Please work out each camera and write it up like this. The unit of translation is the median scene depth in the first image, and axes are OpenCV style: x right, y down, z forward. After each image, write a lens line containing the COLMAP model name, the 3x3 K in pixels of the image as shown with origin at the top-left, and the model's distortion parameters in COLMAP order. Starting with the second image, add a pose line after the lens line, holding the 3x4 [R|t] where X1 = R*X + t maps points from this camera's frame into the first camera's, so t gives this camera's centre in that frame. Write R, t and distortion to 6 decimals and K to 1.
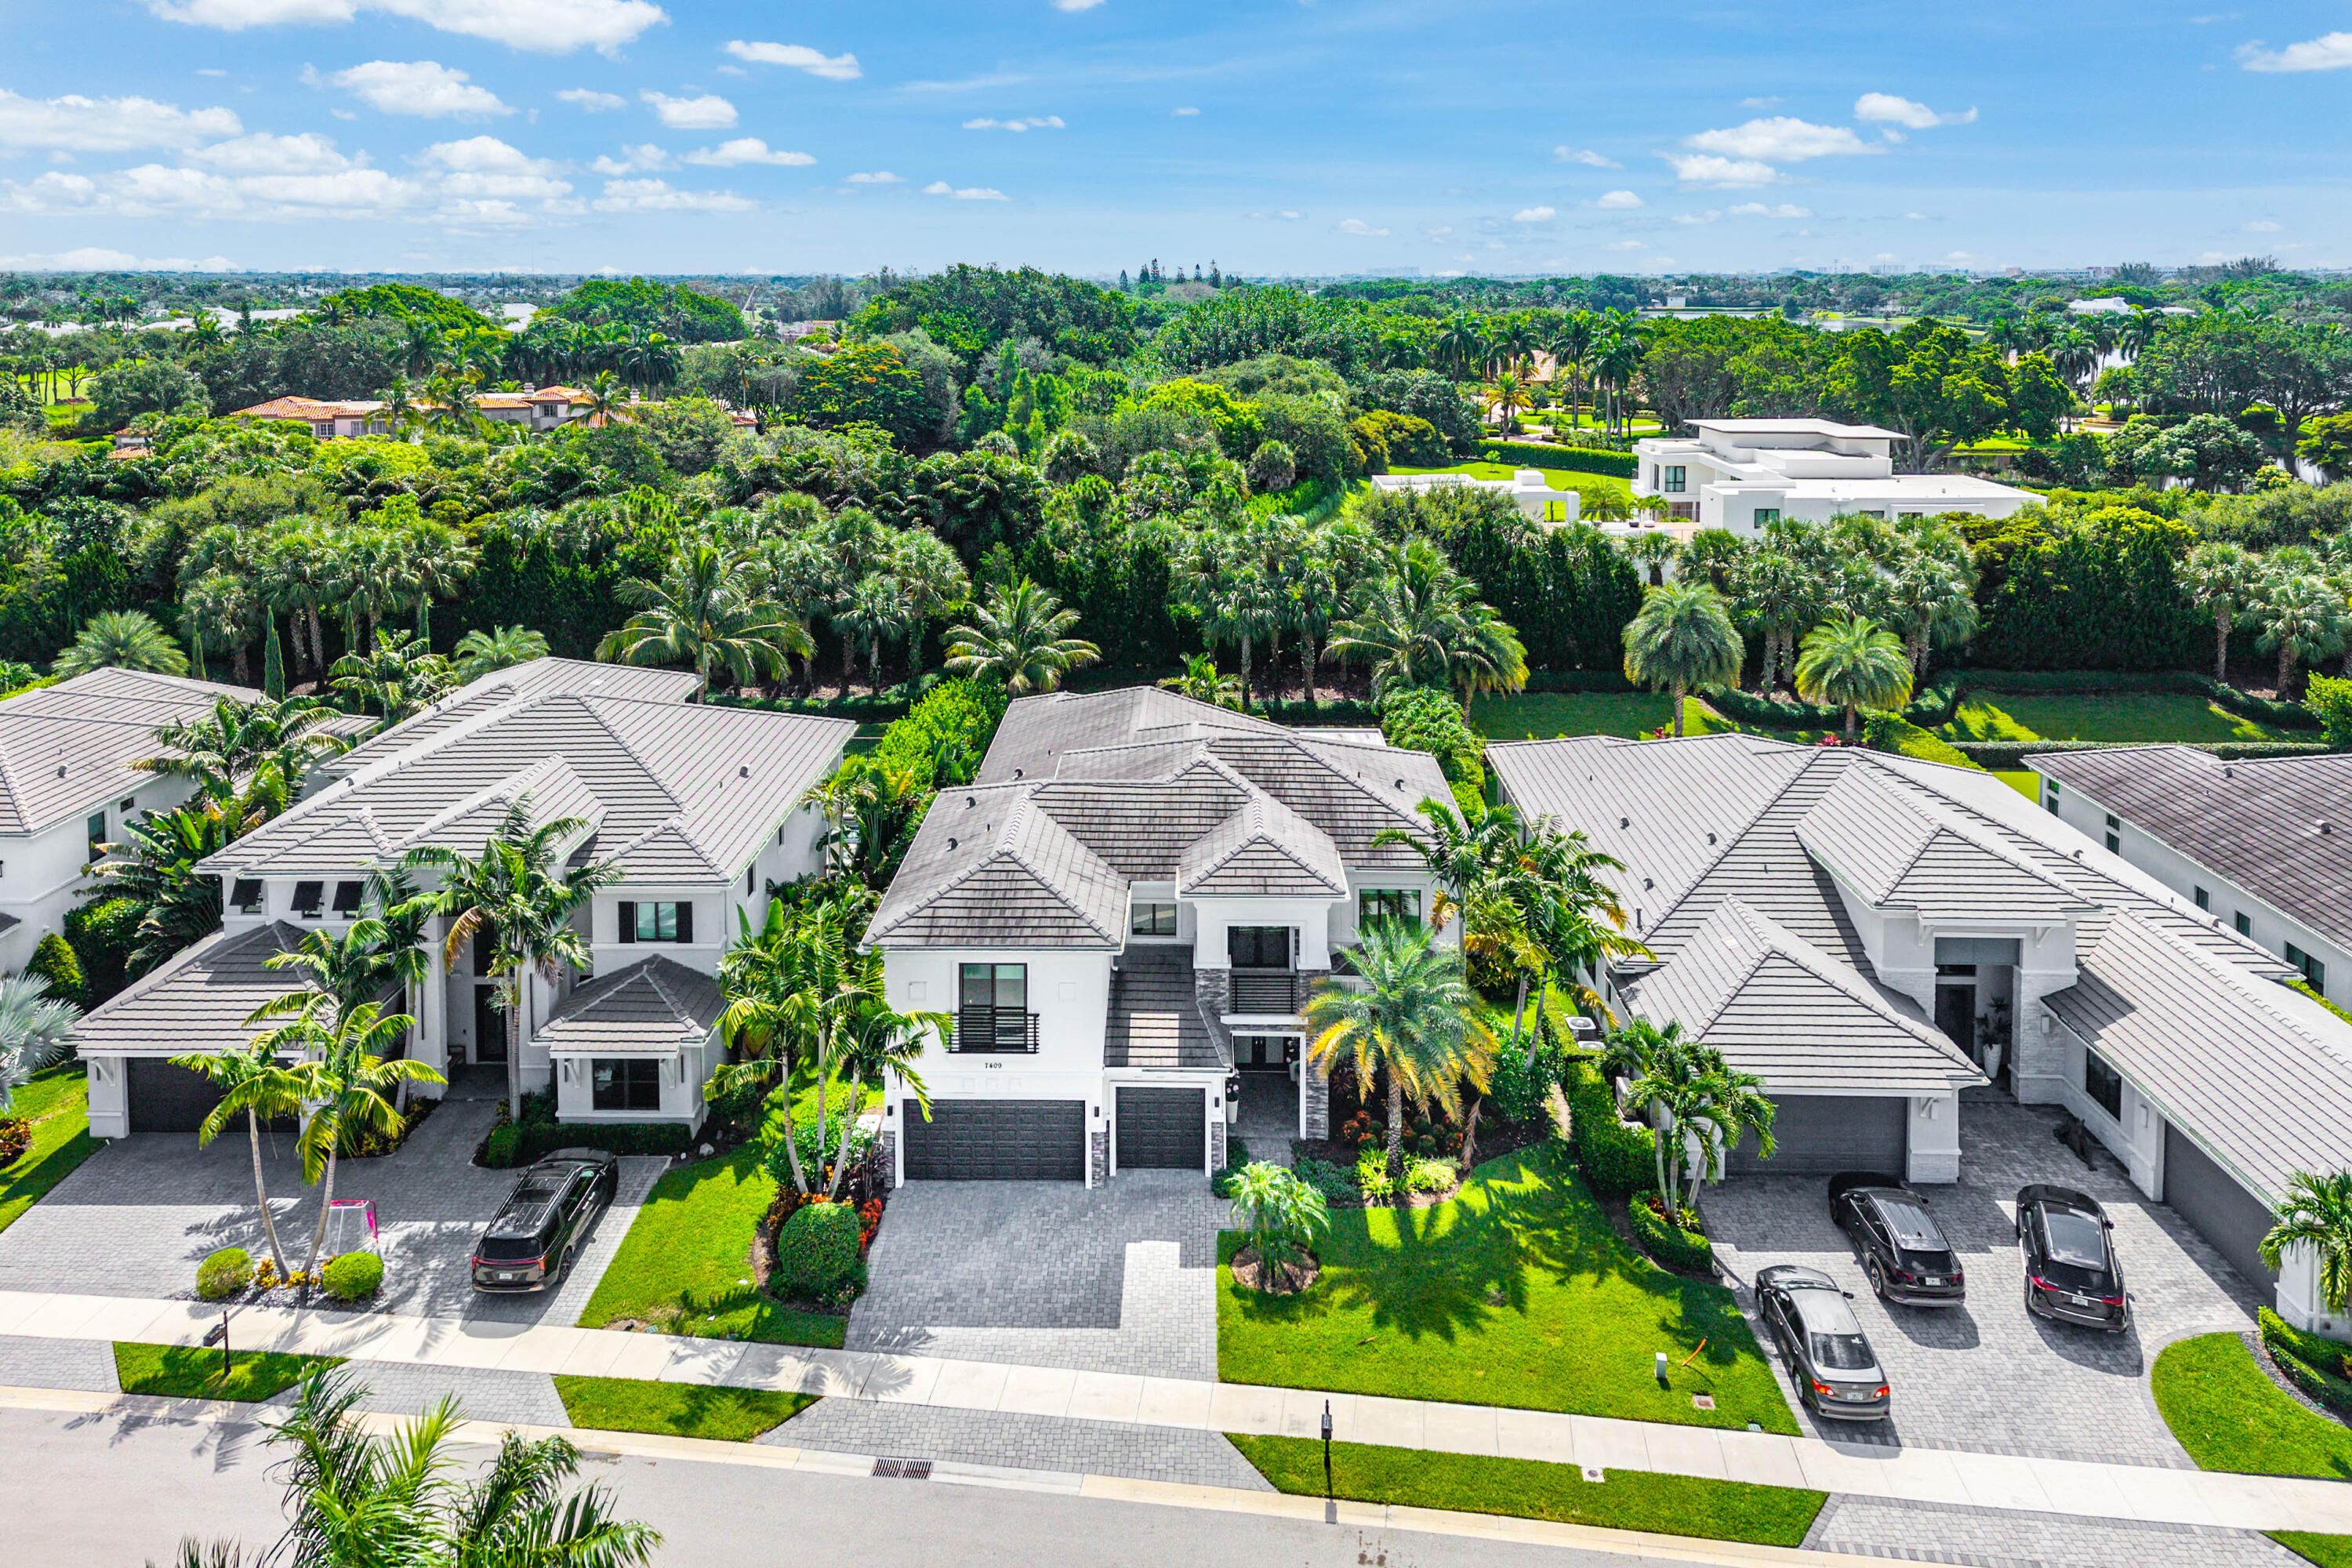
lens RADIAL K [[1588.5, 0, 1177.9], [0, 1588.5, 506.3], [0, 0, 1]] dist [0.037343, -0.030162]
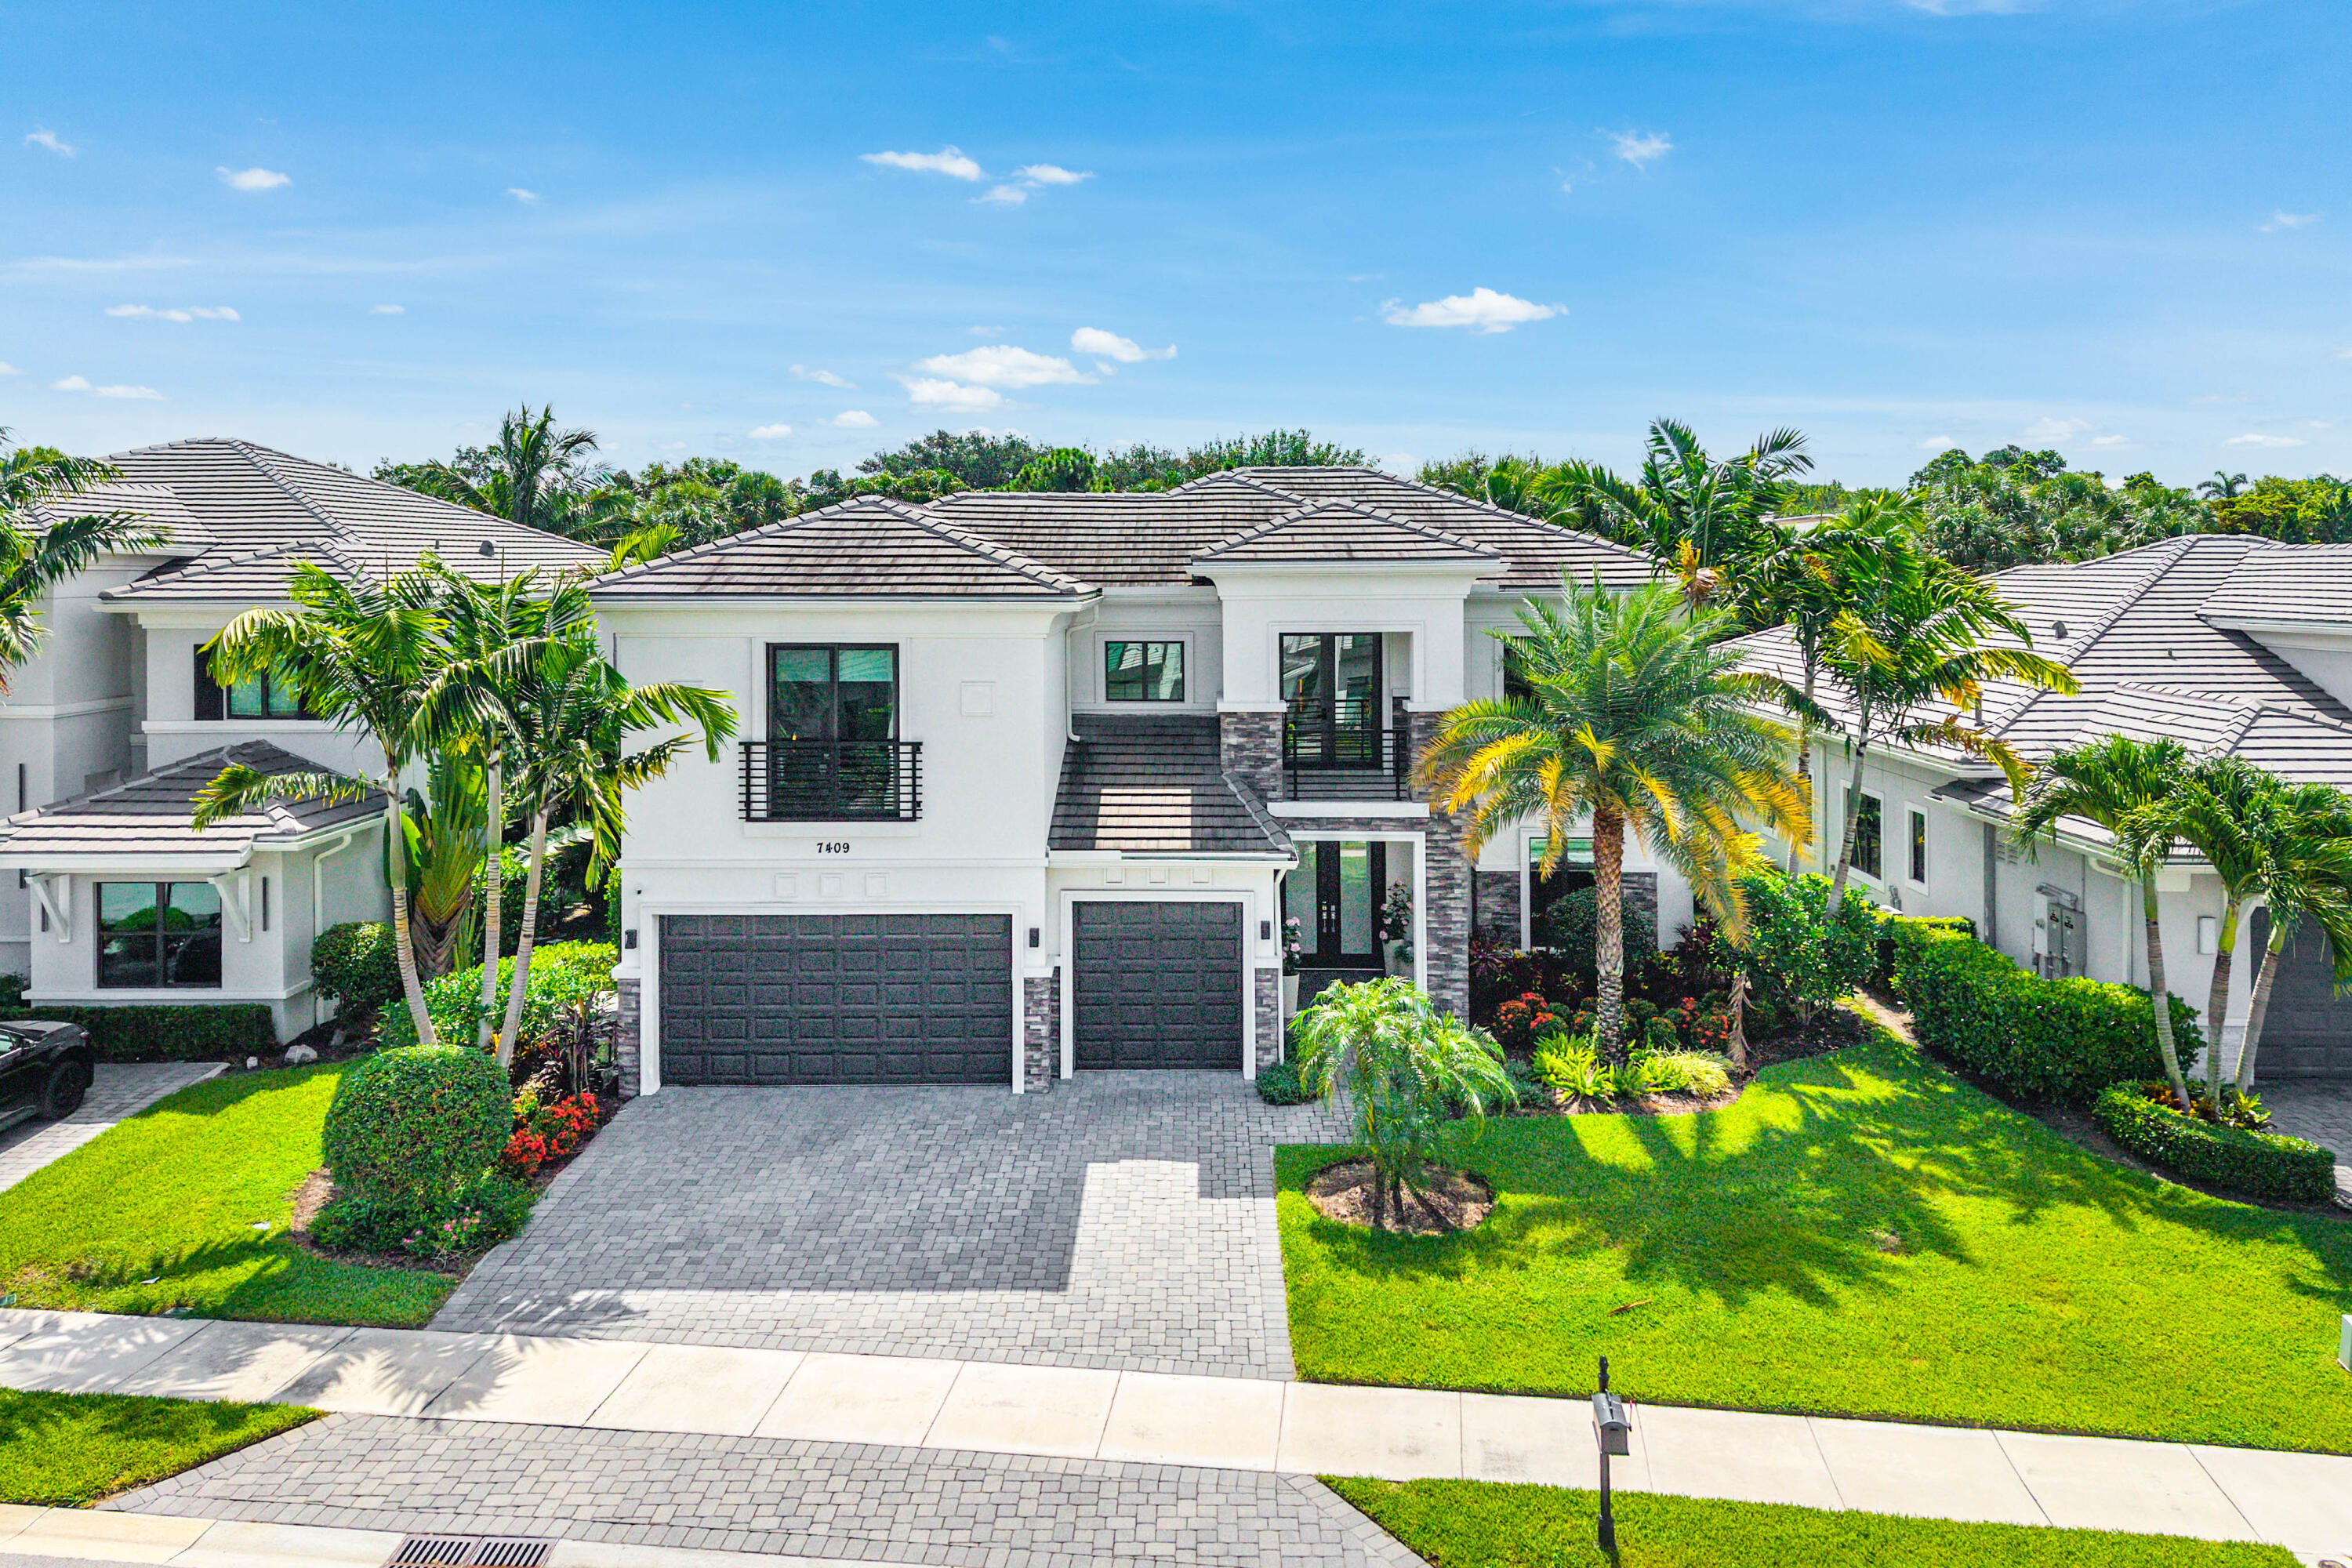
lens RADIAL K [[1661.9, 0, 1175.9], [0, 1661.9, 572.1], [0, 0, 1]] dist [0.049248, -0.026191]
pose [[0.999983, -0.005773, 0.000143, -0.004535], [0.005755, 0.994075, -0.108539, 0.335317], [0.000485, 0.108538, 0.994092, 0.472240]]
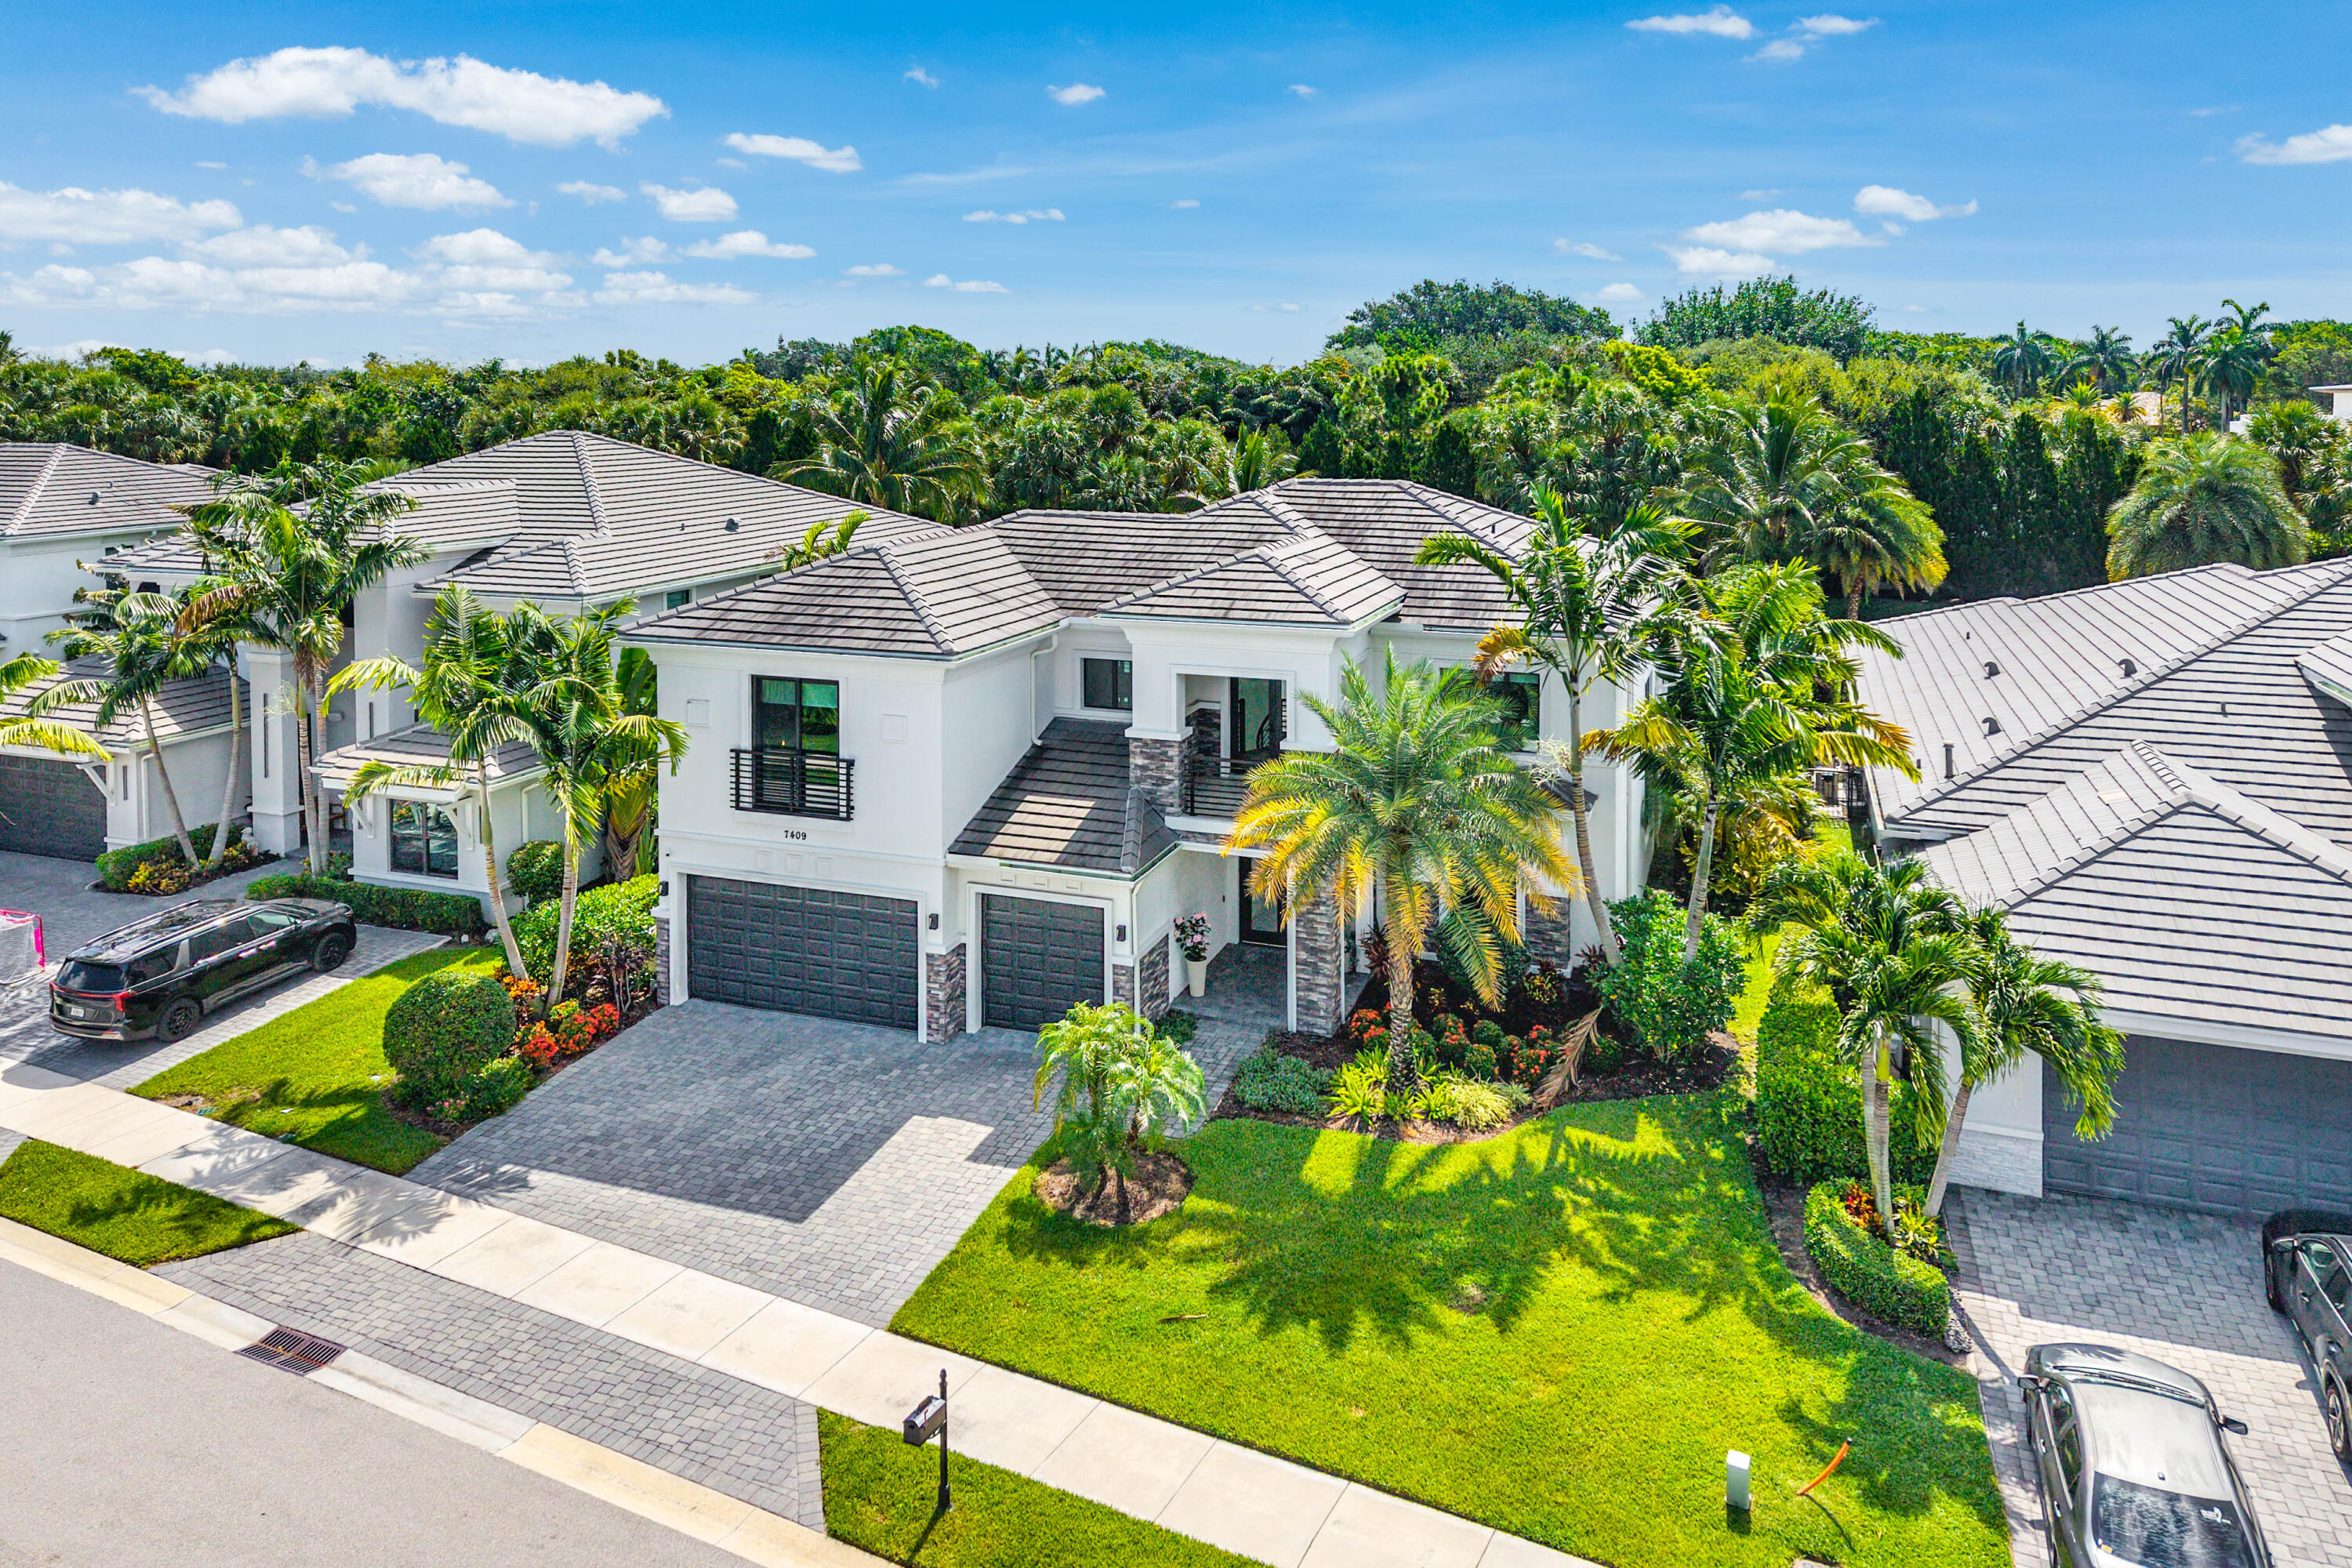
lens RADIAL K [[1609.7, 0, 1129.7], [0, 1609.7, 464.9], [0, 0, 1]] dist [0.042163, -0.020172]
pose [[0.940106, 0.010408, -0.340722, 0.257808], [-0.034115, 0.997388, -0.063662, 0.243907], [0.339170, 0.071473, 0.938006, 0.415328]]
